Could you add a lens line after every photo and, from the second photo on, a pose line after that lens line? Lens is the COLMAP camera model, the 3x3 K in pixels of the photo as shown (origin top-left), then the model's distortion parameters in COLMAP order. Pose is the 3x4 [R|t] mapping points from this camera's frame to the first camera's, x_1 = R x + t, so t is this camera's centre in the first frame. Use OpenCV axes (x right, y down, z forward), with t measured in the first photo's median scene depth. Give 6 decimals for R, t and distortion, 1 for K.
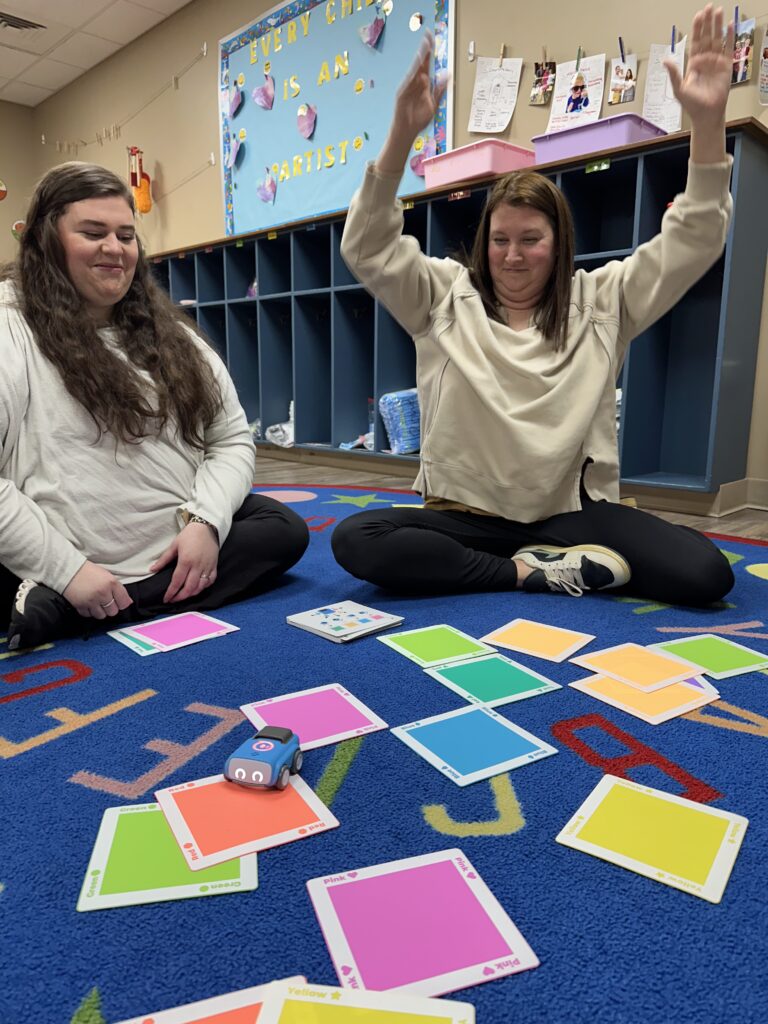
lens RADIAL K [[722.9, 0, 384.0], [0, 722.9, 512.0], [0, 0, 1]] dist [-0.000673, -0.003837]
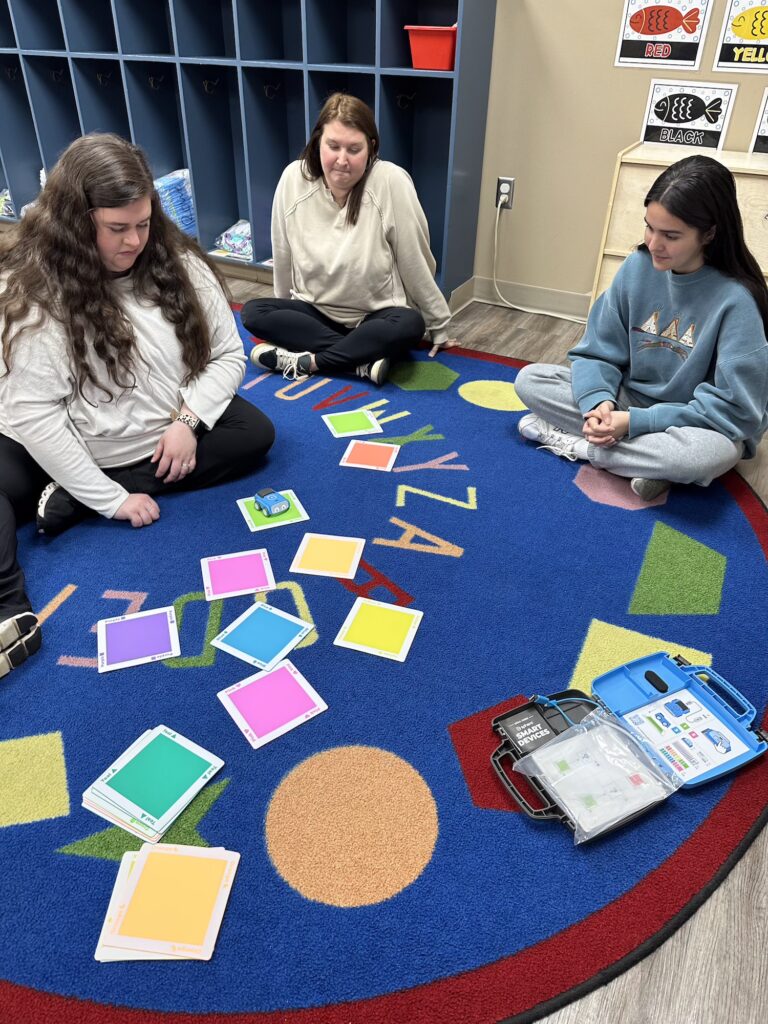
lens RADIAL K [[722.9, 0, 384.0], [0, 722.9, 512.0], [0, 0, 1]] dist [-0.000673, -0.003837]
pose [[0.953578, -0.168955, 0.249285, -0.069056], [0.049808, 0.904873, 0.422757, -0.711858], [-0.296998, -0.390715, 0.871283, -0.650851]]
